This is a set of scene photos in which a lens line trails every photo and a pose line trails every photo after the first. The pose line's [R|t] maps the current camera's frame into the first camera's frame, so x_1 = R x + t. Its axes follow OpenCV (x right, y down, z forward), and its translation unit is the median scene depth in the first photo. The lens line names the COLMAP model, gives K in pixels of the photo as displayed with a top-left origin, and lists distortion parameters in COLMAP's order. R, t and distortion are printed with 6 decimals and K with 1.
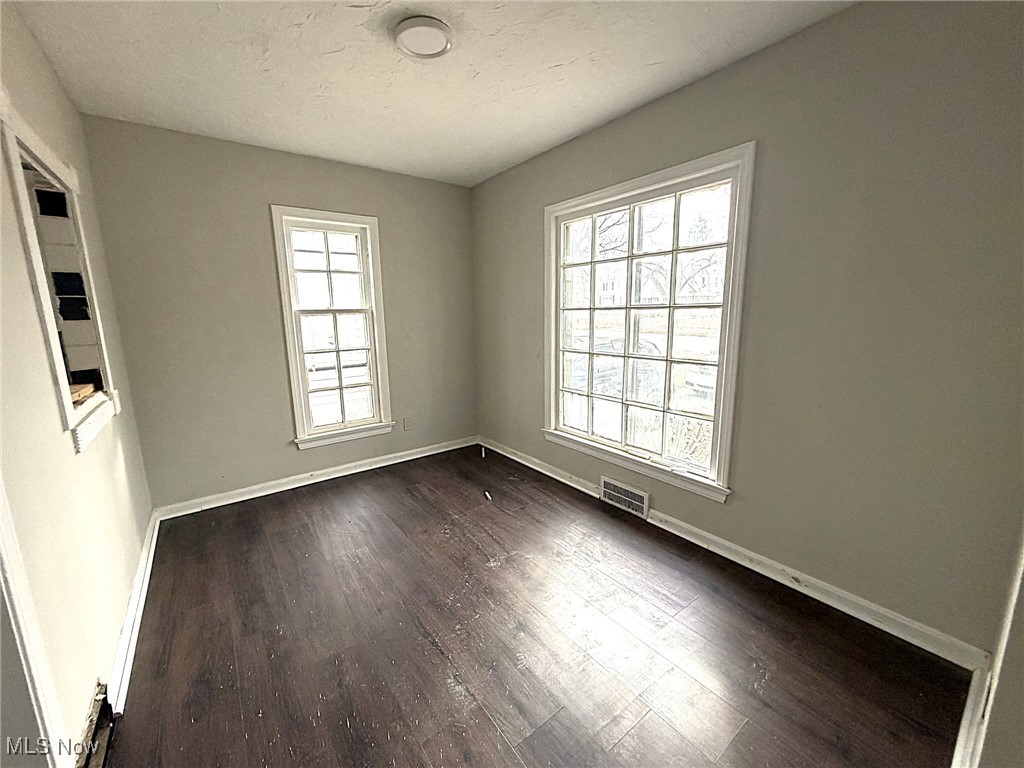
lens RADIAL K [[413.5, 0, 507.2], [0, 413.5, 386.2], [0, 0, 1]] dist [-0.001754, 0.000456]
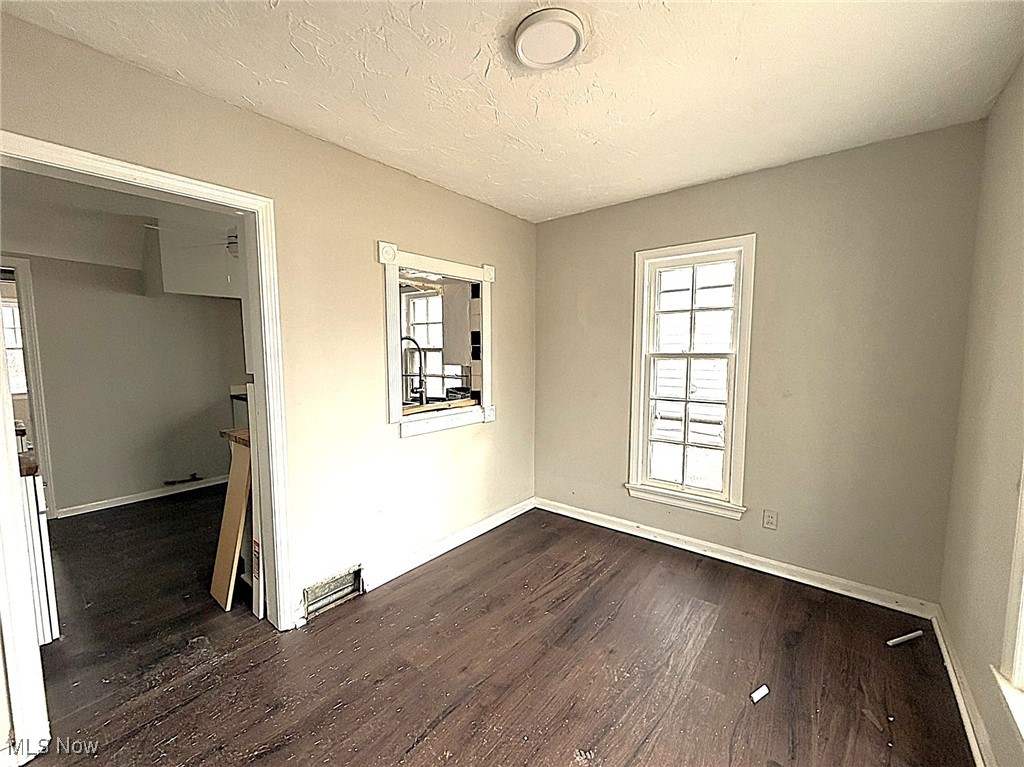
lens RADIAL K [[413.5, 0, 507.2], [0, 413.5, 385.7], [0, 0, 1]] dist [-0.001754, 0.000456]
pose [[0.241705, 0.100248, -0.965157, 0.334984], [-0.170048, 0.983633, 0.059582, -0.107130], [0.955334, 0.149722, 0.254796, 0.429526]]
